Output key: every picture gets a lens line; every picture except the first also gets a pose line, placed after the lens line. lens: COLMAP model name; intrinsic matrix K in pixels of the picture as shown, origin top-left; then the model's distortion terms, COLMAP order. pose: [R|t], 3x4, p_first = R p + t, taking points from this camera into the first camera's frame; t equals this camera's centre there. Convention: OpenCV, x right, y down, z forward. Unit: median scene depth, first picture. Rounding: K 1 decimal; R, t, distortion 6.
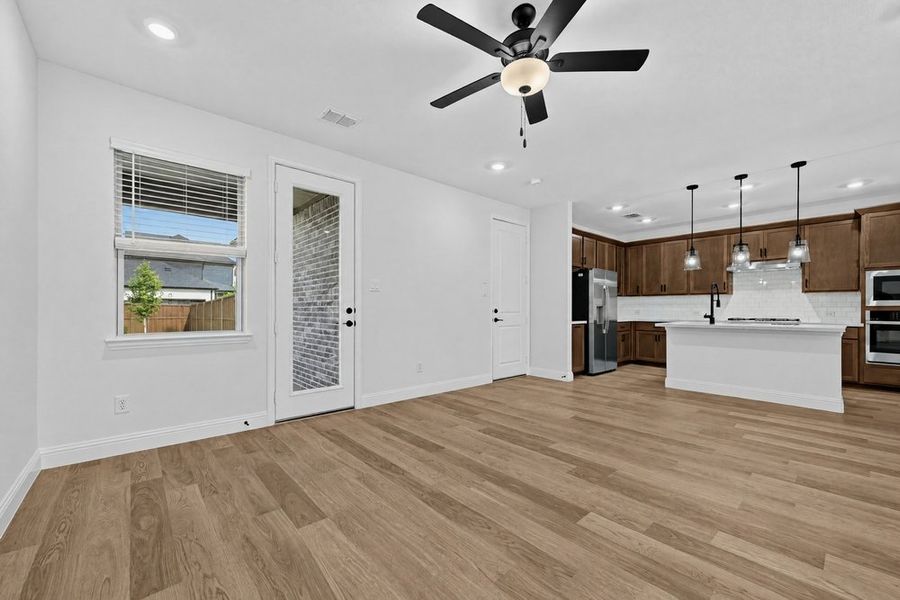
lens RADIAL K [[365.2, 0, 449.8], [0, 365.2, 310.2], [0, 0, 1]] dist [0.000280, 0.000342]
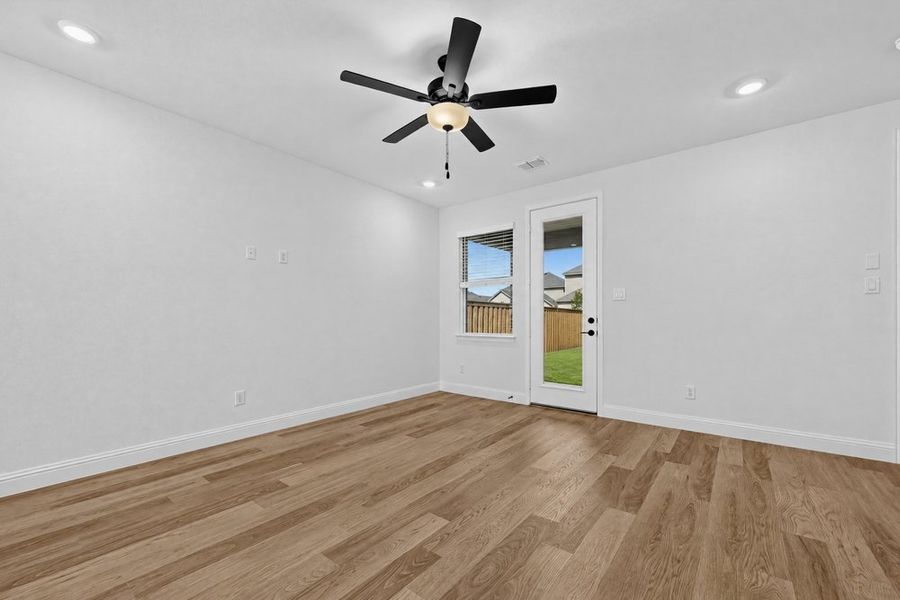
lens RADIAL K [[365.2, 0, 458.5], [0, 365.2, 321.7], [0, 0, 1]] dist [0.000280, 0.000342]
pose [[0.185122, 0.002528, -0.982712, 0.545043], [-0.004682, 0.999988, 0.001691, 0.003606], [0.982704, 0.004288, 0.185132, 0.335986]]
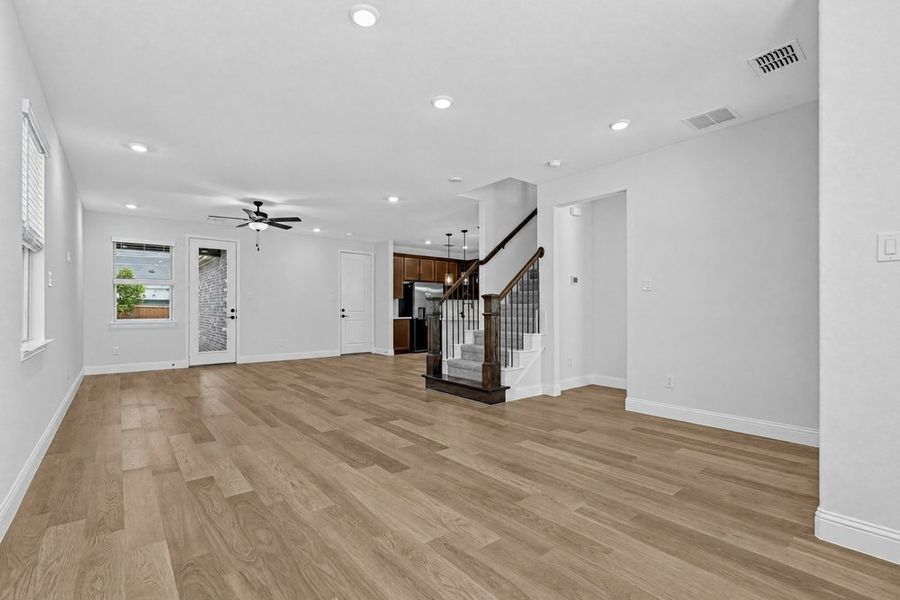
lens RADIAL K [[399.4, 0, 440.3], [0, 399.4, 305.3], [0, 0, 1]] dist [-0.004092, -0.000213]
pose [[0.998779, -0.004051, -0.049238, 0.692835], [0.003540, 0.999939, -0.010452, -0.000513], [0.049278, 0.010264, 0.998732, -0.768147]]
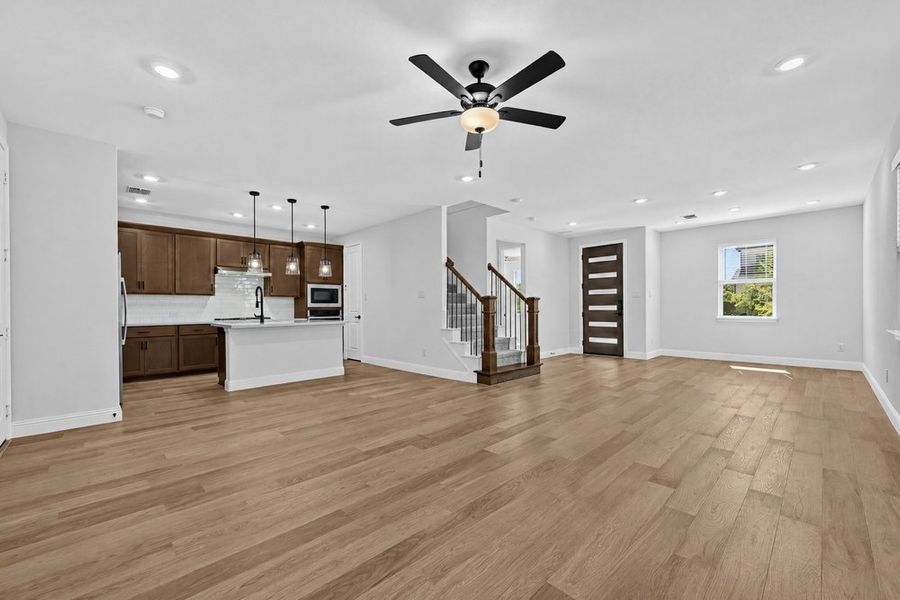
lens RADIAL K [[365.2, 0, 457.3], [0, 365.2, 313.5], [0, 0, 1]] dist [0.000280, 0.000342]
pose [[-0.060417, -0.016280, 0.998040, -0.415729], [0.011857, 0.999785, 0.017026, -0.002949], [-0.998103, 0.012862, -0.060211, 0.474467]]
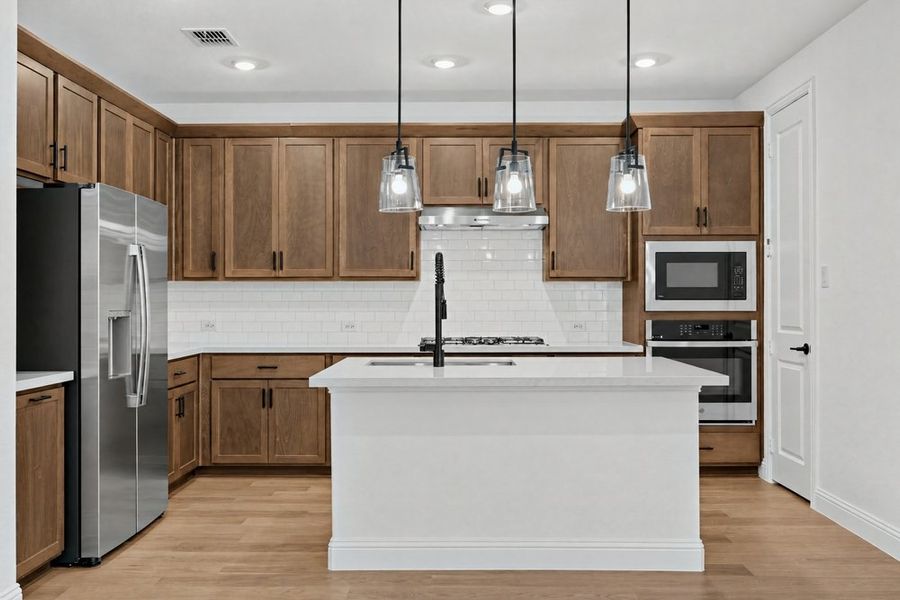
lens RADIAL K [[801.3, 0, 450.0], [0, 801.3, 291.5], [0, 0, 1]] dist [-0.014921, -0.010950]
pose [[0.674717, 0.005053, 0.738059, 0.146397], [0.004094, 0.999936, -0.010589, -0.027352], [-0.738065, 0.010166, 0.674653, 0.460338]]
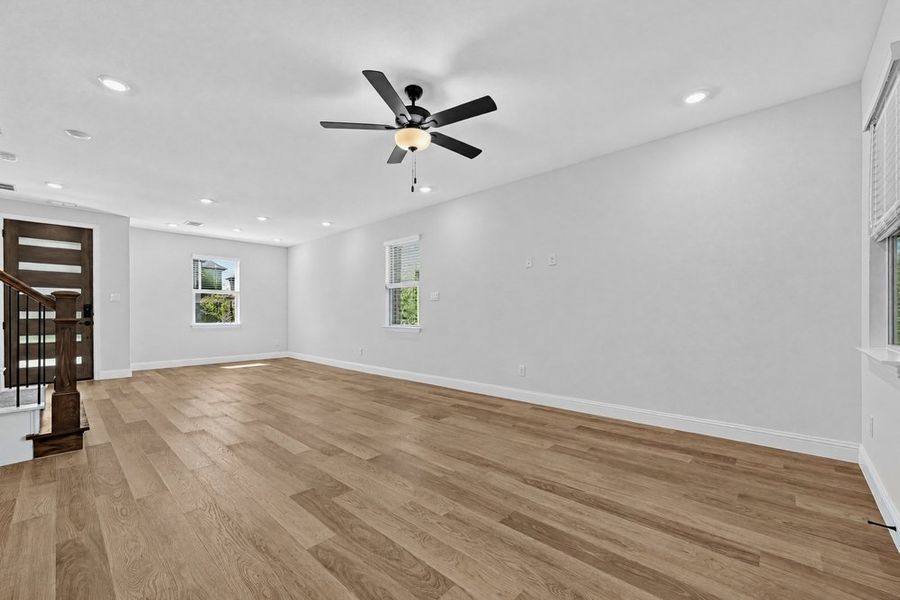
lens RADIAL K [[365.2, 0, 443.9], [0, 365.2, 312.9], [0, 0, 1]] dist [0.000280, 0.000342]
pose [[-0.996692, 0.001621, -0.081256, 0.081513], [0.001306, 0.999991, 0.003934, -0.002038], [0.081261, 0.003815, -0.996686, 0.958263]]
